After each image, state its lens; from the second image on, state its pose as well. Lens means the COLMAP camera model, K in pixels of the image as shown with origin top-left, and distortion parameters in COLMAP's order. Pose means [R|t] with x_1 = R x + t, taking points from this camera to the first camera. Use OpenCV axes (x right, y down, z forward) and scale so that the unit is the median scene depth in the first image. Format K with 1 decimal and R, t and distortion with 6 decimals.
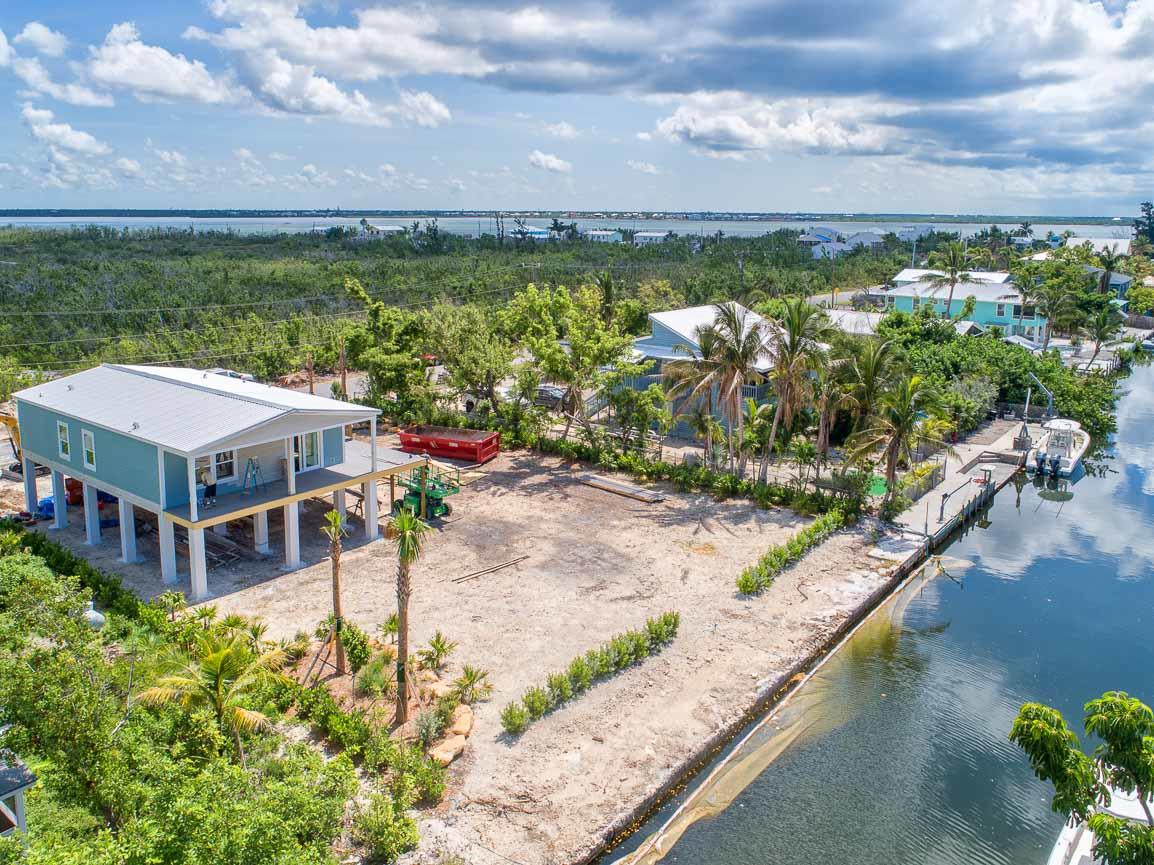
lens RADIAL K [[892.9, 0, 565.4], [0, 892.9, 369.2], [0, 0, 1]] dist [-0.027446, 0.011879]
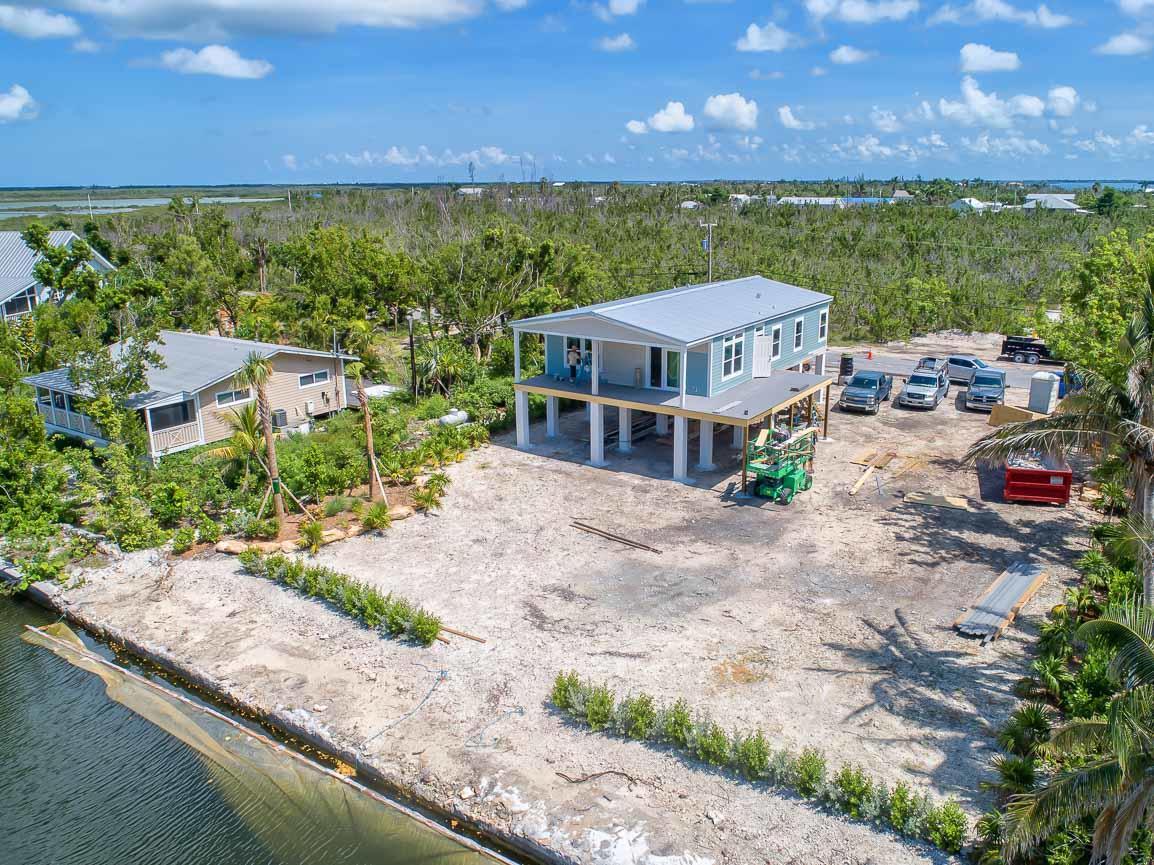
lens RADIAL K [[892.9, 0, 614.6], [0, 892.9, 428.0], [0, 0, 1]] dist [-0.027446, 0.011879]
pose [[0.093952, 0.263152, -0.960169, 0.834965], [-0.165260, 0.955177, 0.245613, -0.096582], [0.981765, 0.135602, 0.133229, 1.045421]]
